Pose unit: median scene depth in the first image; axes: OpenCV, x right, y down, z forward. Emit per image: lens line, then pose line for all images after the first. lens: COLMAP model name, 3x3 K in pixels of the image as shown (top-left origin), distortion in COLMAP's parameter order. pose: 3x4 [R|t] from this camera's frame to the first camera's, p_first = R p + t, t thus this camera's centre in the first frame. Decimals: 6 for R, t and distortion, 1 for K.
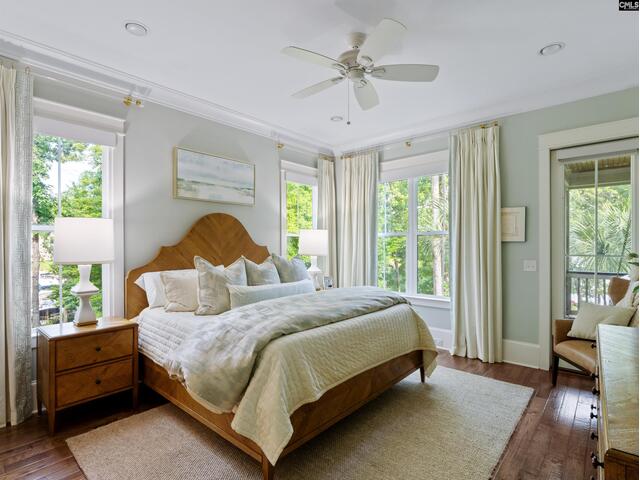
lens RADIAL K [[329.6, 0, 316.5], [0, 329.6, 242.4], [0, 0, 1]] dist [0.000117, -0.001187]
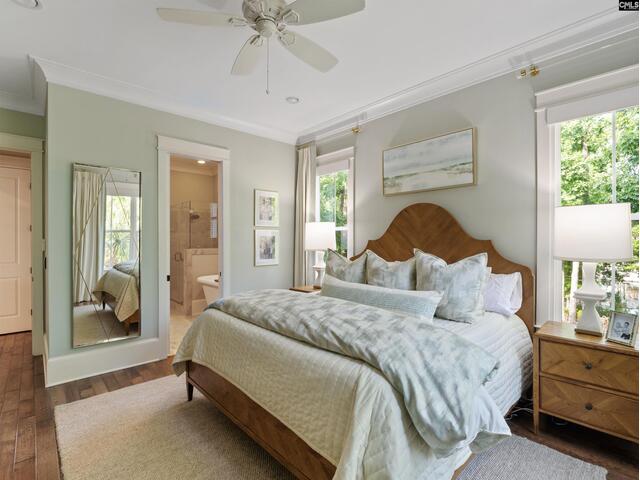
lens RADIAL K [[309.9, 0, 316.9], [0, 309.9, 239.9], [0, 0, 1]] dist [-0.013357, -0.000666]
pose [[-0.086357, 0.005323, -0.996250, 0.593911], [0.015559, 0.999871, 0.003994, 0.003514], [0.996143, -0.015155, -0.086429, 0.815309]]
